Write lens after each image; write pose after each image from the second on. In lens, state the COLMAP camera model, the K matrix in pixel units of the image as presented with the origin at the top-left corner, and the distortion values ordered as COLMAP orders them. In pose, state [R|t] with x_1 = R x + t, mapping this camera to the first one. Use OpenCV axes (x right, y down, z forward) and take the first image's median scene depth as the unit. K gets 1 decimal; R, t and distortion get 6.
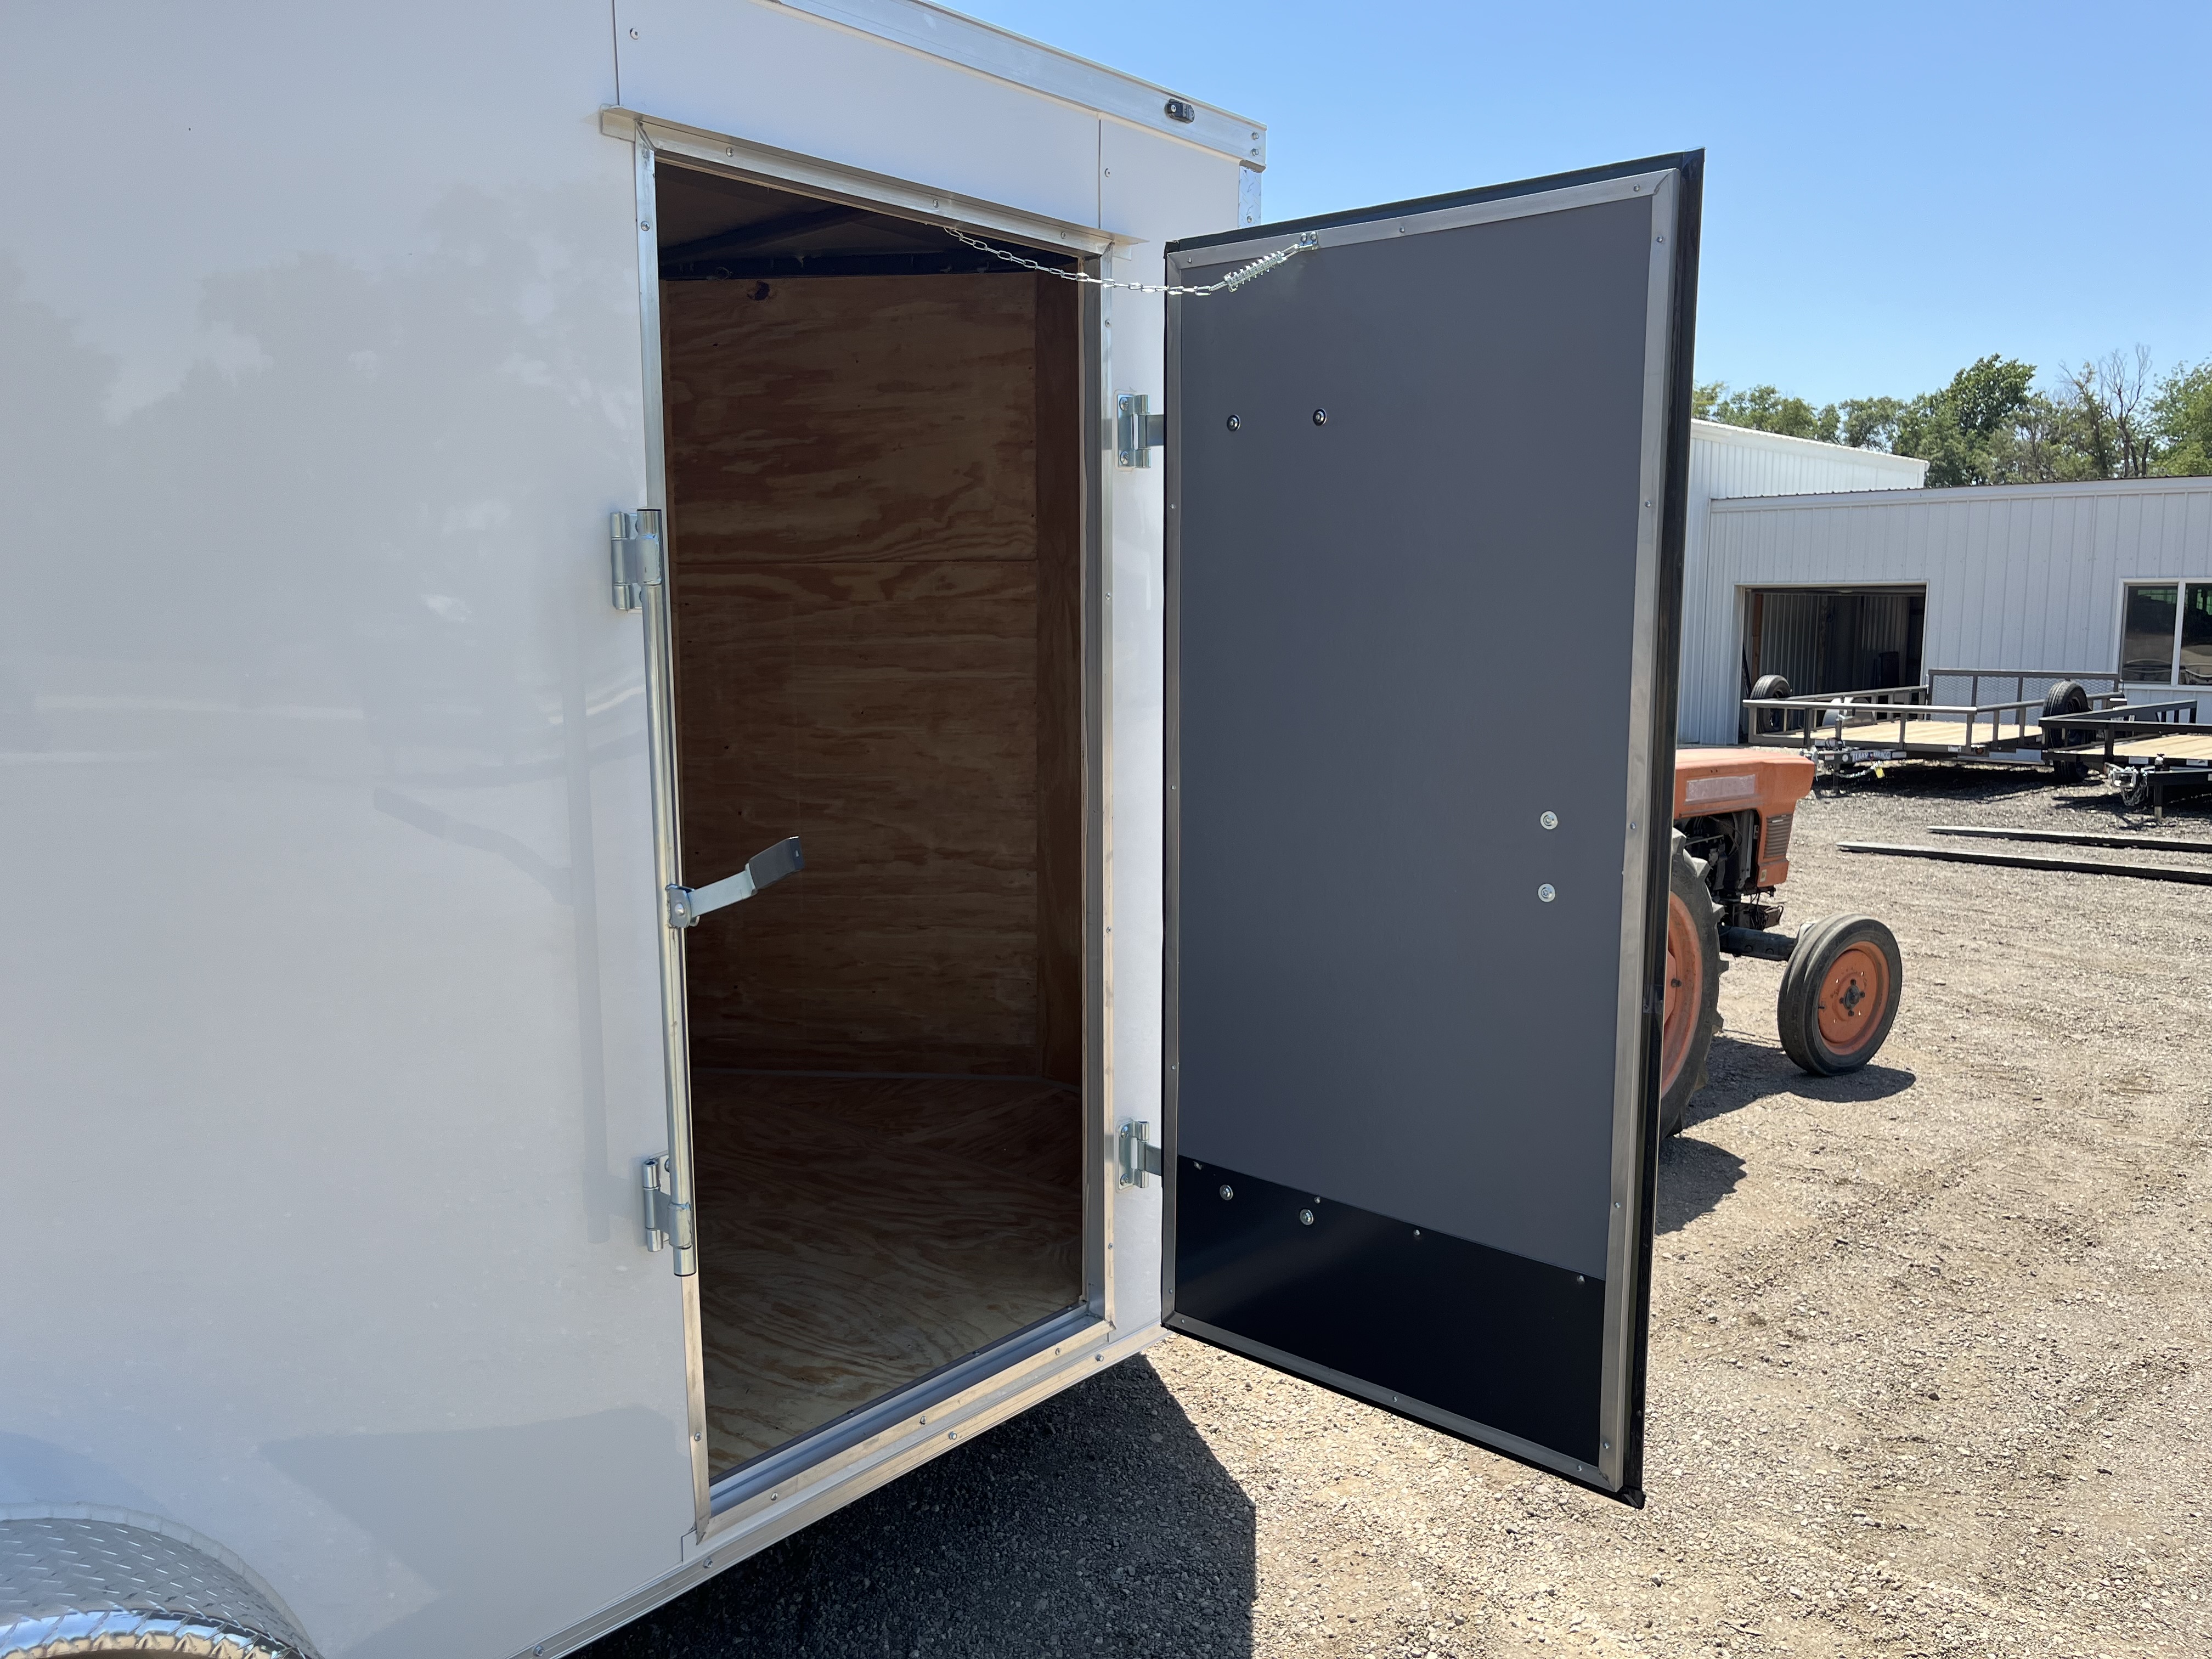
lens RADIAL K [[1678.0, 0, 1113.2], [0, 1678.0, 824.9], [0, 0, 1]] dist [0.070750, -0.101617]
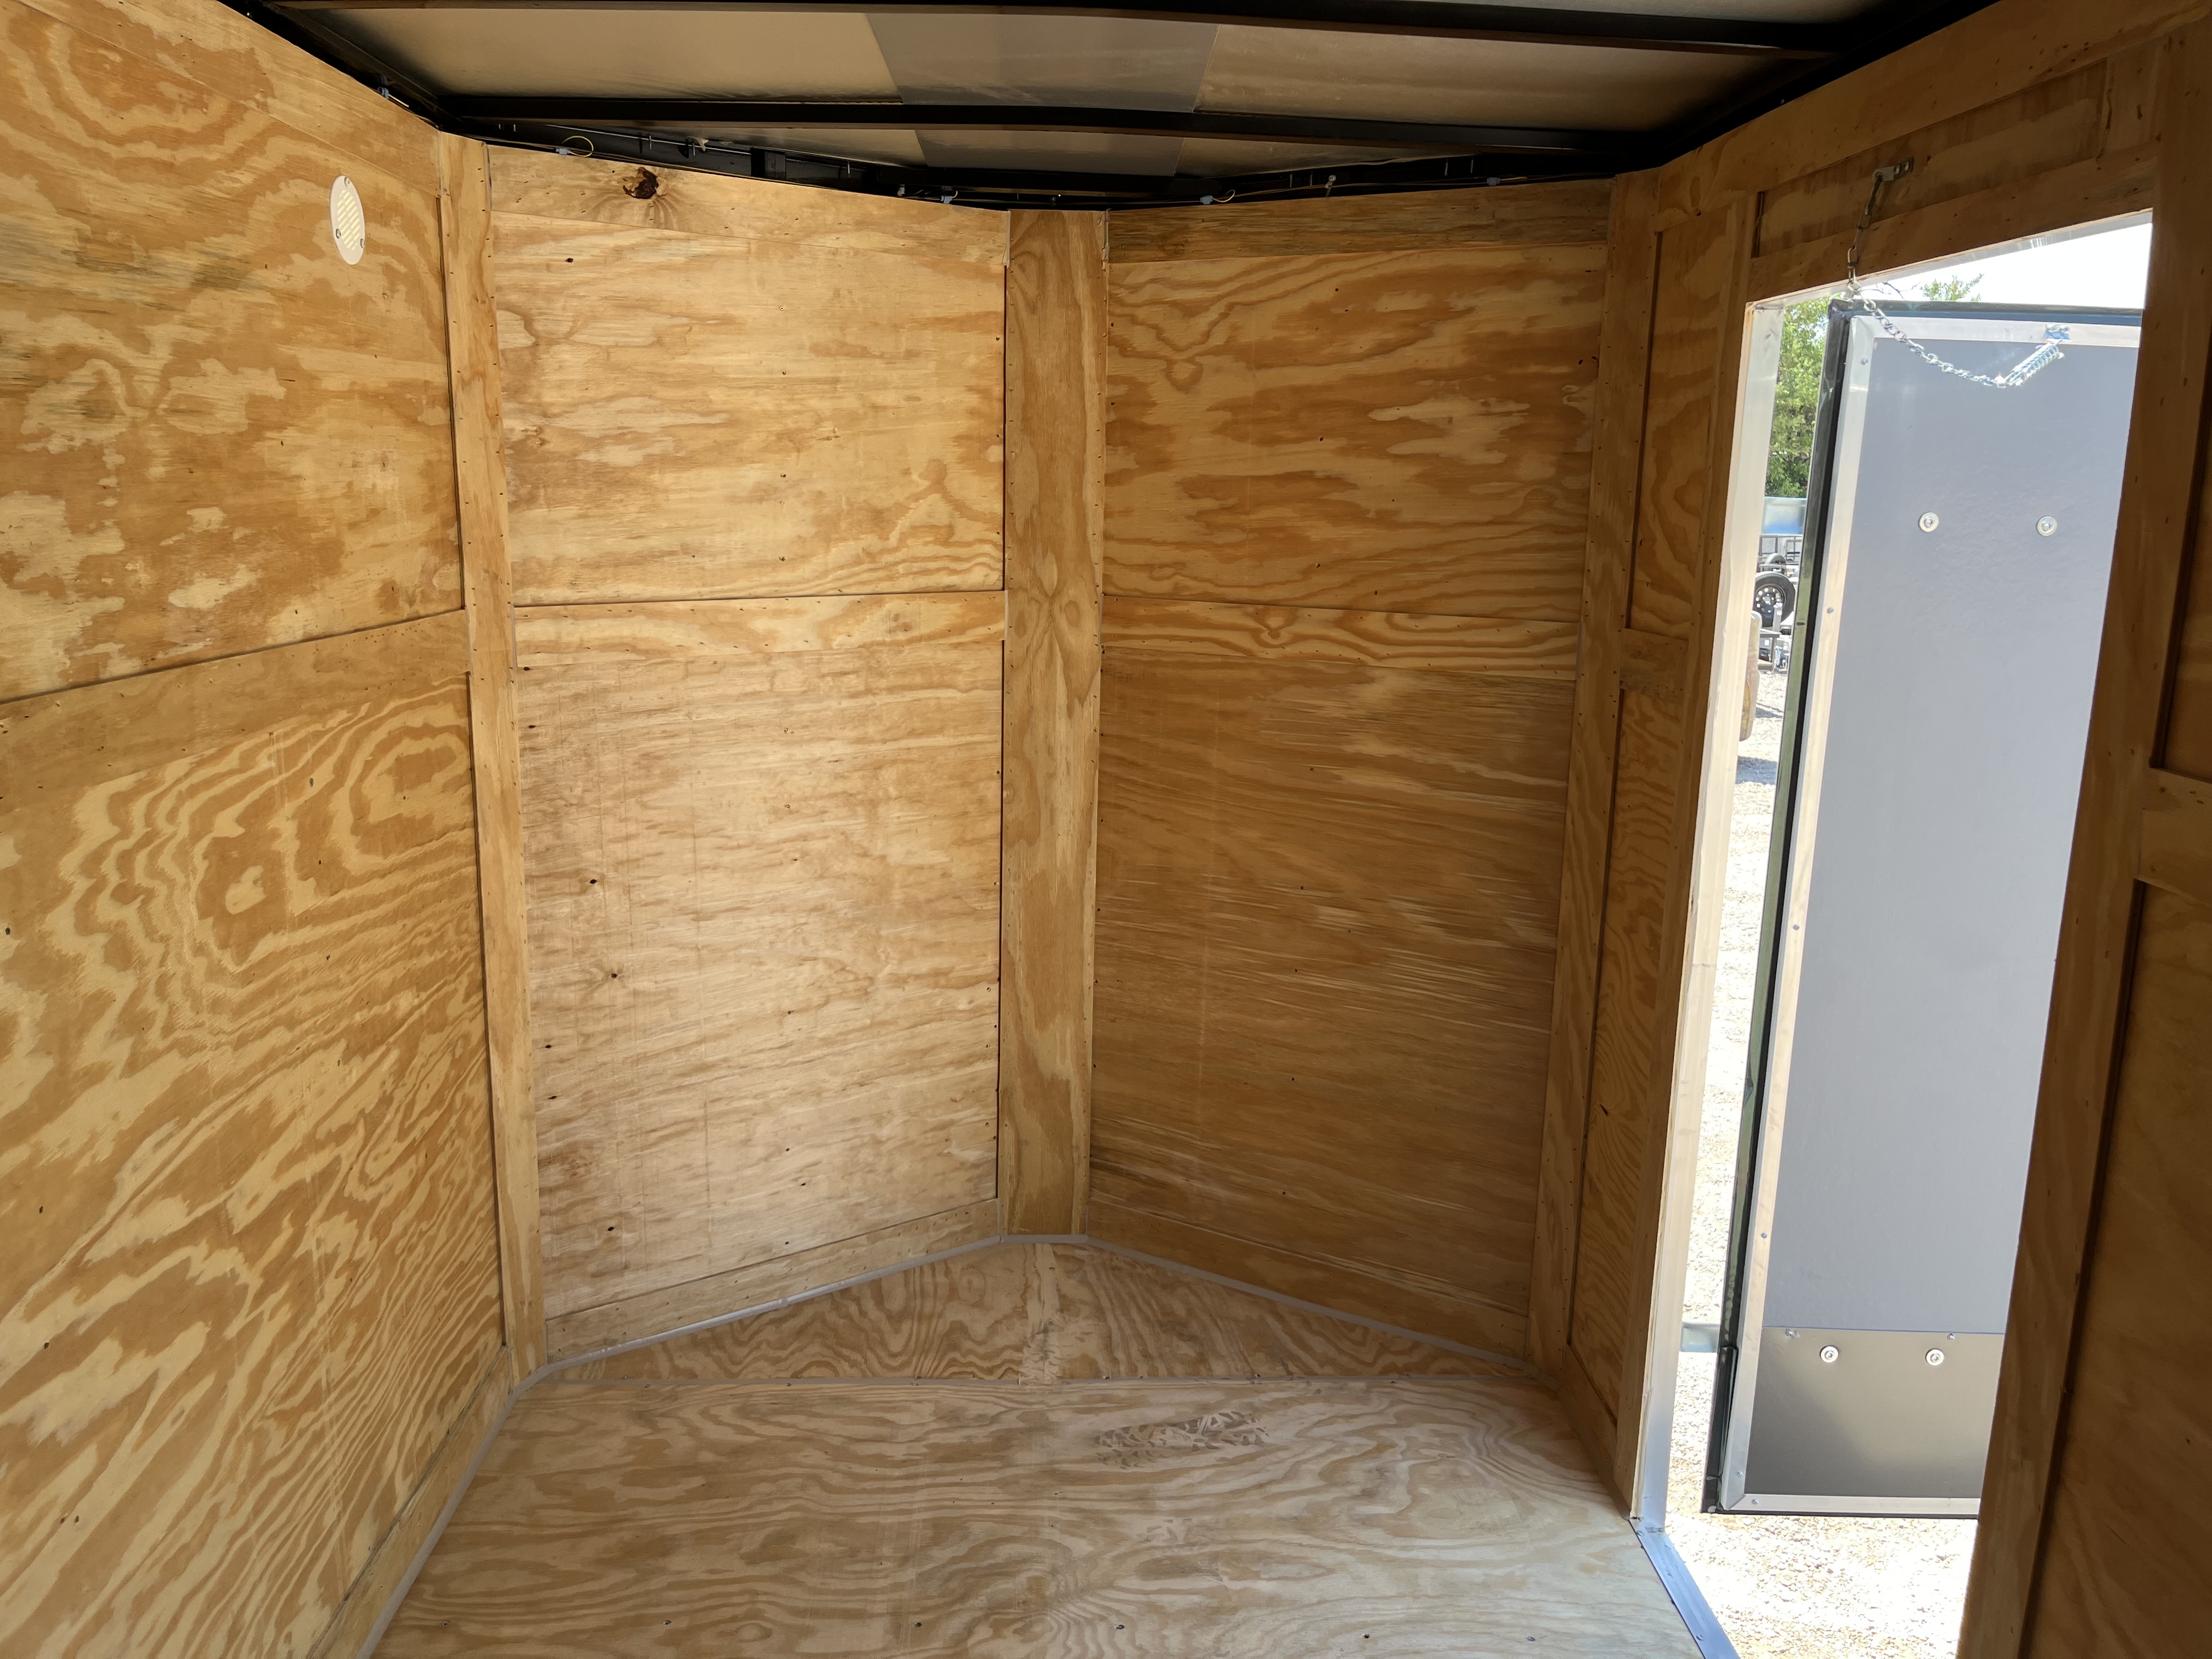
lens RADIAL K [[1678.0, 0, 1113.2], [0, 1678.0, 824.9], [0, 0, 1]] dist [0.070750, -0.101617]
pose [[0.741017, -0.116542, 0.661295, -0.127859], [0.071761, 0.992928, 0.094575, -0.028856], [-0.667641, -0.022626, 0.744140, 0.093424]]
